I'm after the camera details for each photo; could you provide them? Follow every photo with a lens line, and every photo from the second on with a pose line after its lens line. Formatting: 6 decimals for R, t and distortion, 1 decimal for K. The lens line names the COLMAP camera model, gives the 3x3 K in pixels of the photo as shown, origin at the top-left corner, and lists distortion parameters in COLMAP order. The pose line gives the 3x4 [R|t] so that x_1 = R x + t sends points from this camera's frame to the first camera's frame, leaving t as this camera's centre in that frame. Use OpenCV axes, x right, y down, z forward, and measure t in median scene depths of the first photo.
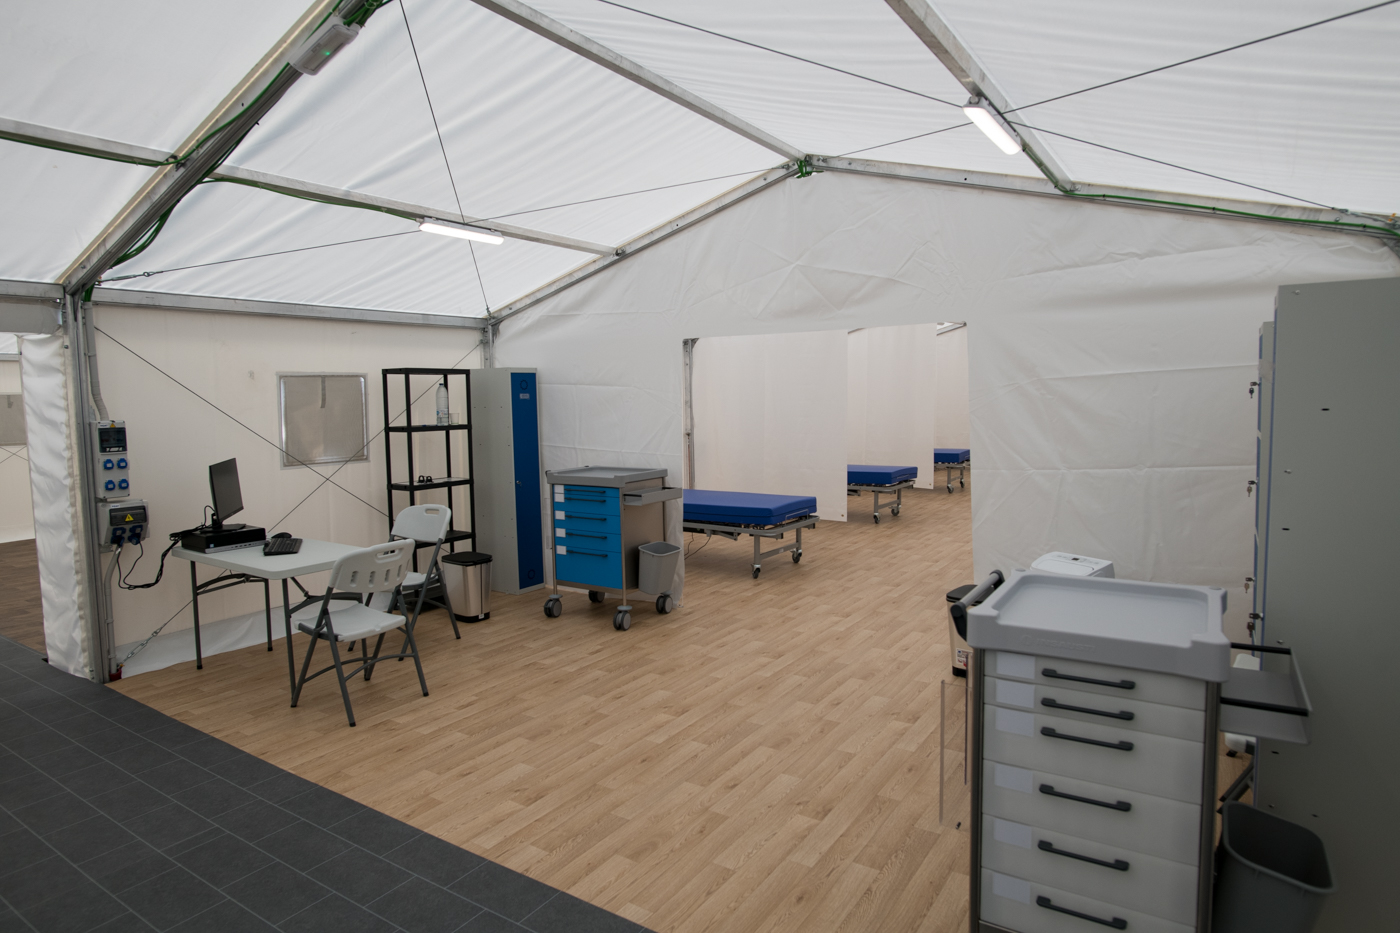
lens RADIAL K [[829.1, 0, 700.0], [0, 829.1, 466.5], [0, 0, 1]] dist [-0.001322, -0.000181]
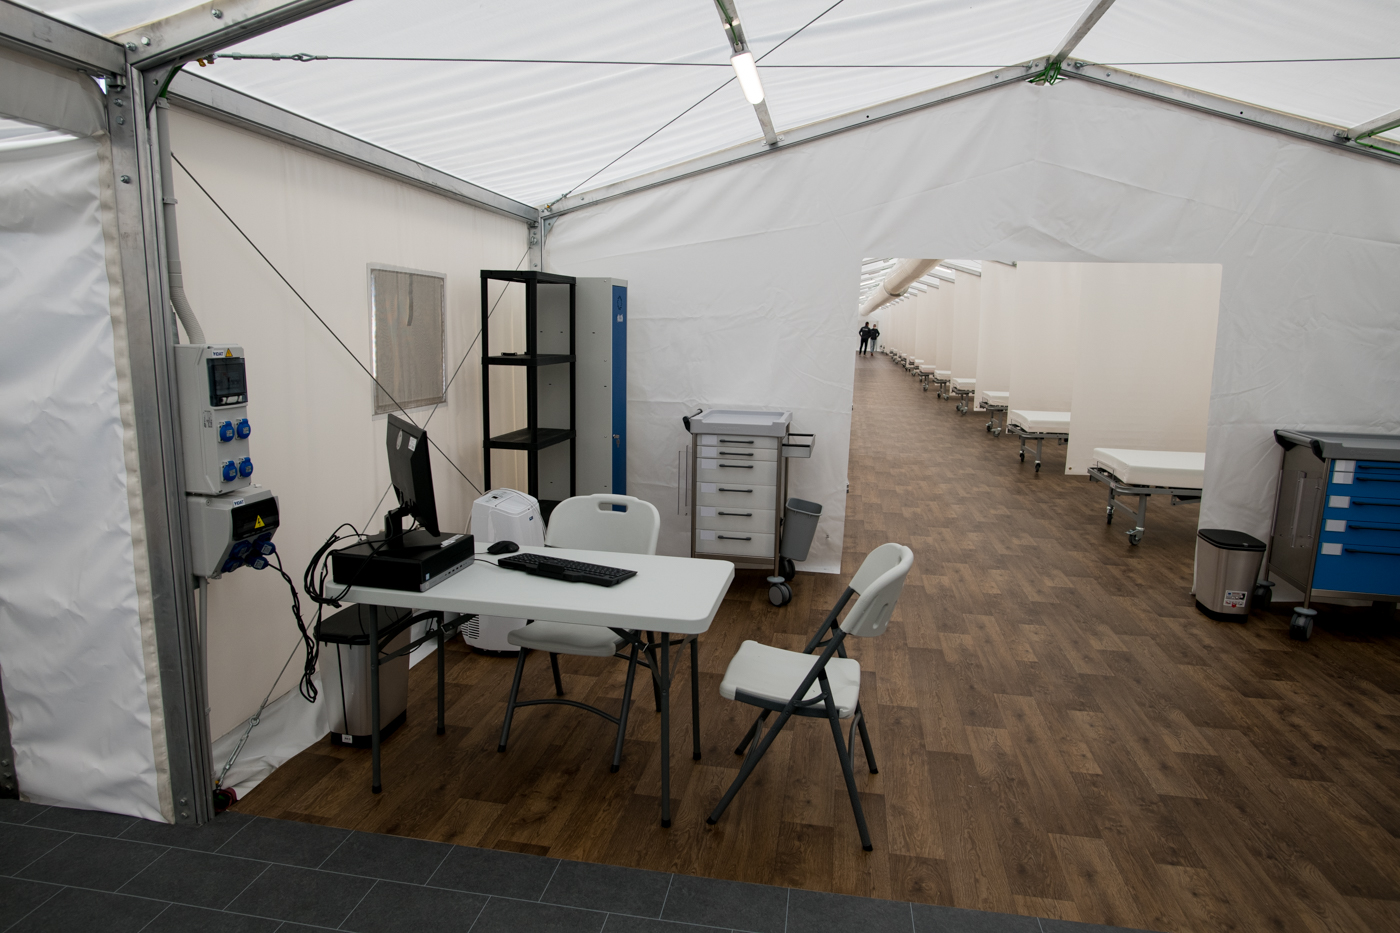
lens RADIAL K [[780.6, 0, 670.1], [0, 780.6, 453.5], [0, 0, 1]] dist [-0.000768, 0.001177]
pose [[0.895340, -0.038355, 0.443730, -0.669067], [0.001707, 0.996573, 0.082697, -0.027339], [-0.445381, -0.073284, 0.892337, 0.443411]]
